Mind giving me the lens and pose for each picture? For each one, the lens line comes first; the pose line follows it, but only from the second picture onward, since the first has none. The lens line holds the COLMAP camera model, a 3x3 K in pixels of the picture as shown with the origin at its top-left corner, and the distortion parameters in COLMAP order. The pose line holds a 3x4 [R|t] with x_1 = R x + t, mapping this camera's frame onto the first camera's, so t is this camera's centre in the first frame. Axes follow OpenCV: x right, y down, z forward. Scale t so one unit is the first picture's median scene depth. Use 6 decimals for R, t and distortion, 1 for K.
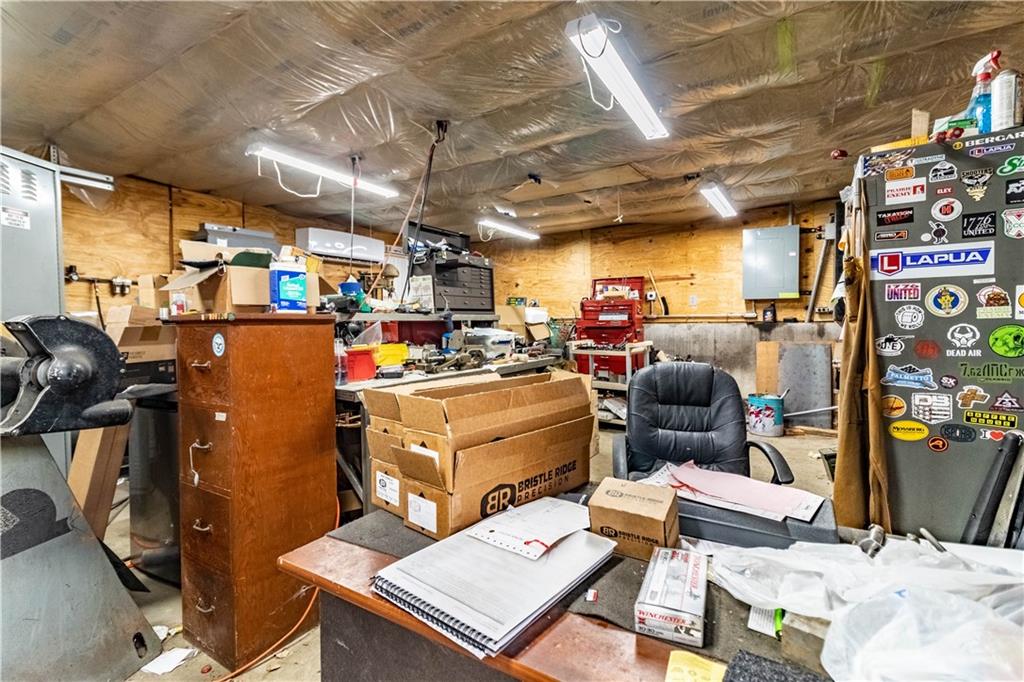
lens RADIAL K [[478.5, 0, 506.2], [0, 478.5, 329.9], [0, 0, 1]] dist [0.003356, -0.000045]
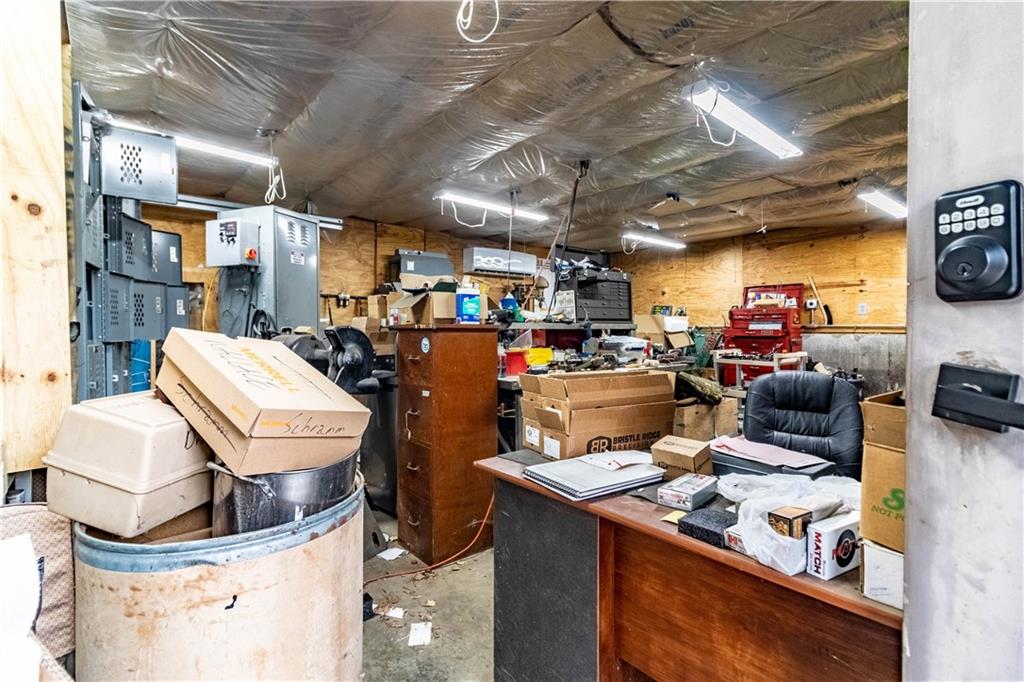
lens RADIAL K [[478.5, 0, 506.2], [0, 478.5, 329.9], [0, 0, 1]] dist [0.003356, -0.000045]
pose [[0.951807, 0.012493, -0.306444, 0.048769], [-0.016249, 0.999821, -0.009707, -0.003148], [0.306268, 0.014219, 0.951839, -0.175166]]
